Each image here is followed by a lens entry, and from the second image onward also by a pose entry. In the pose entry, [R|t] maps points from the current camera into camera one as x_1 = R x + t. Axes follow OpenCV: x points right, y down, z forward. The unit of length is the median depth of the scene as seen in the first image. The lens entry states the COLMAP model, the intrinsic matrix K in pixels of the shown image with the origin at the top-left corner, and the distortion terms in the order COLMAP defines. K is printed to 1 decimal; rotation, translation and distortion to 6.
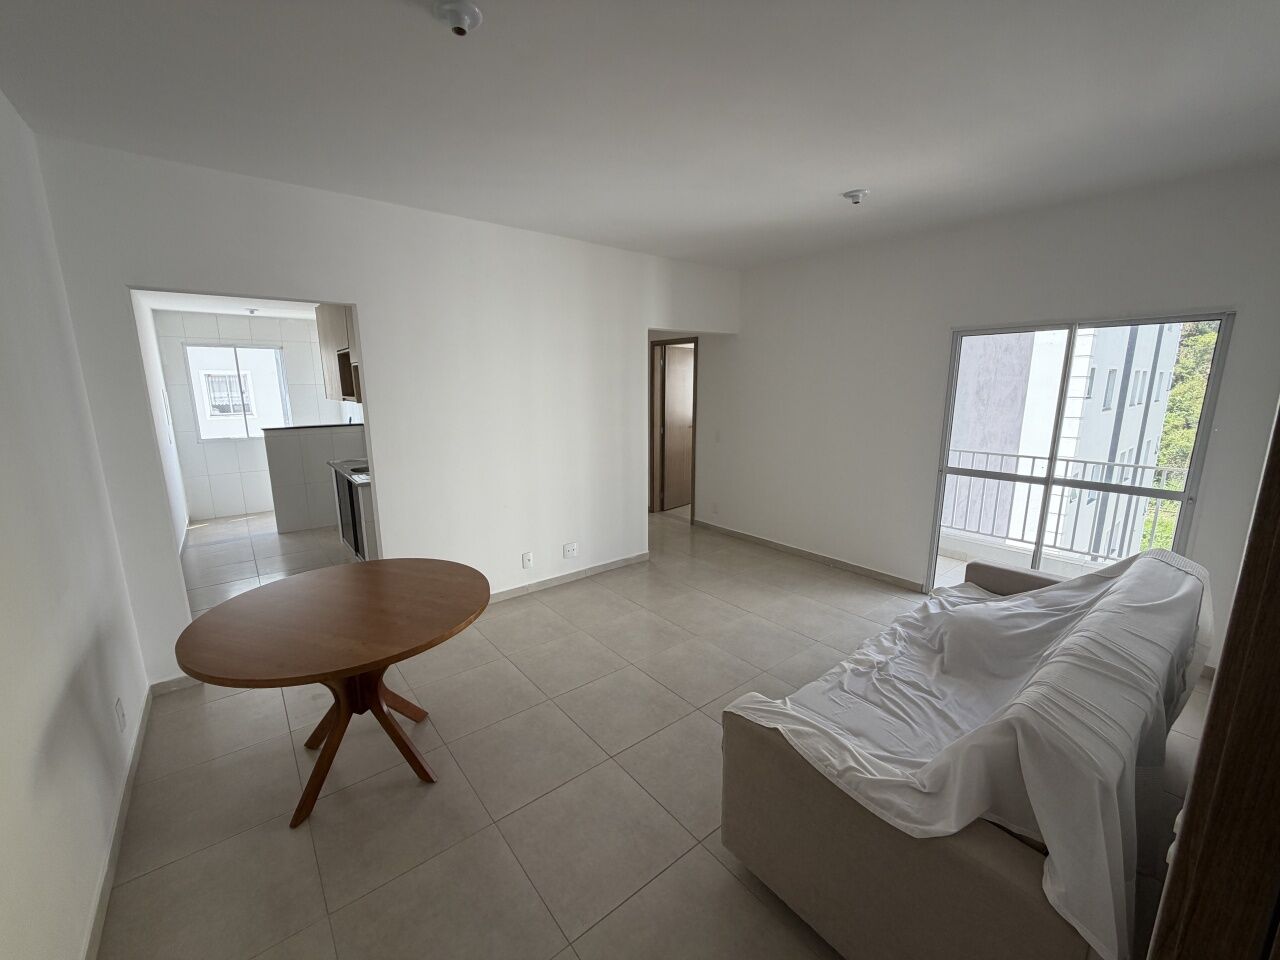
lens RADIAL K [[511.4, 0, 640.0], [0, 511.4, 480.0], [0, 0, 1]] dist [-0.000293, -0.000045]
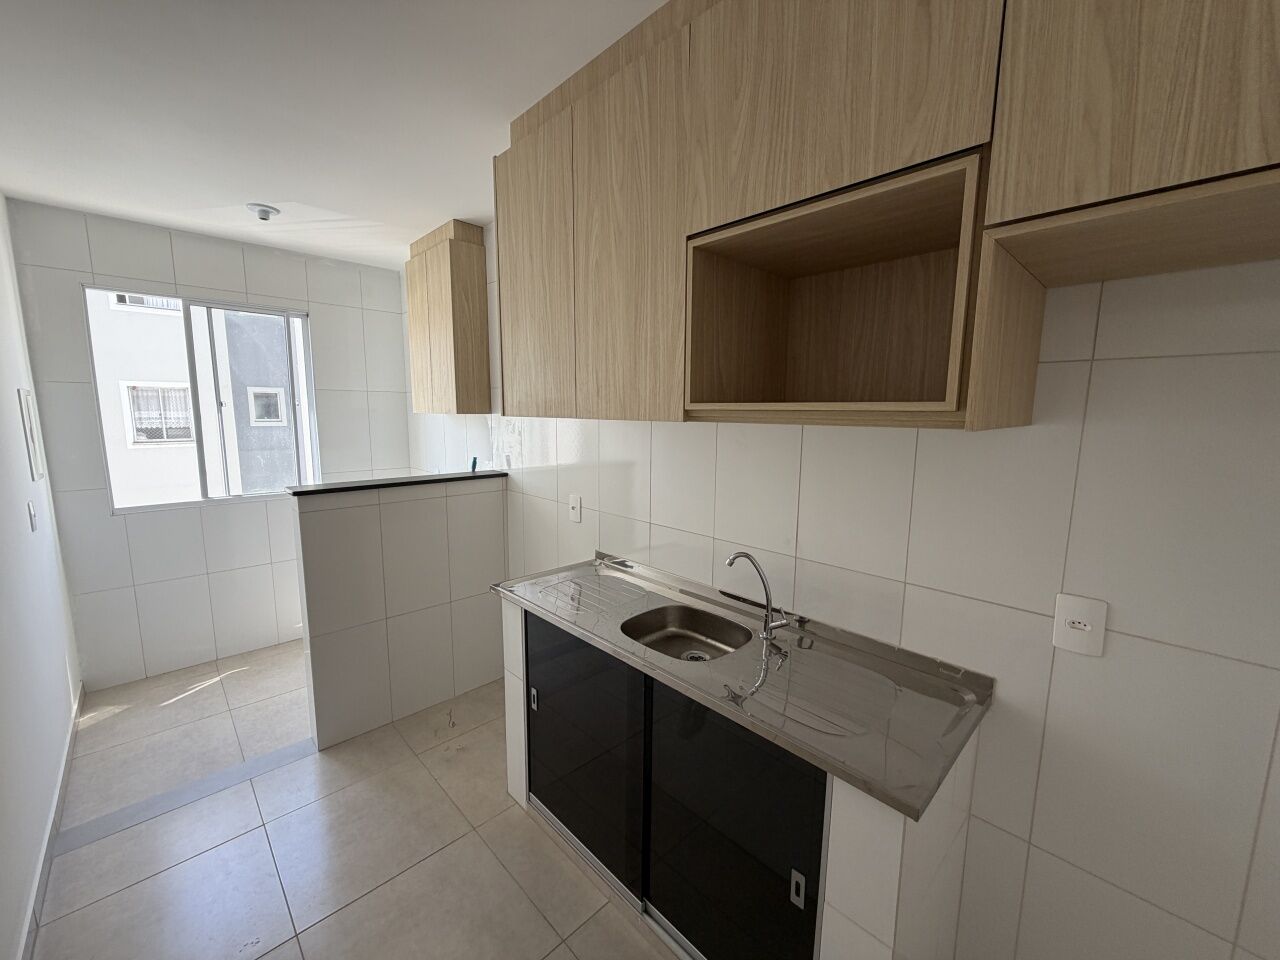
lens RADIAL K [[511.4, 0, 640.0], [0, 511.4, 480.0], [0, 0, 1]] dist [-0.000293, -0.000045]
pose [[0.996040, 0.003982, 0.088811, -0.488752], [0.000949, 0.998463, -0.055406, -0.083587], [-0.088896, 0.055271, 0.994506, 0.565308]]
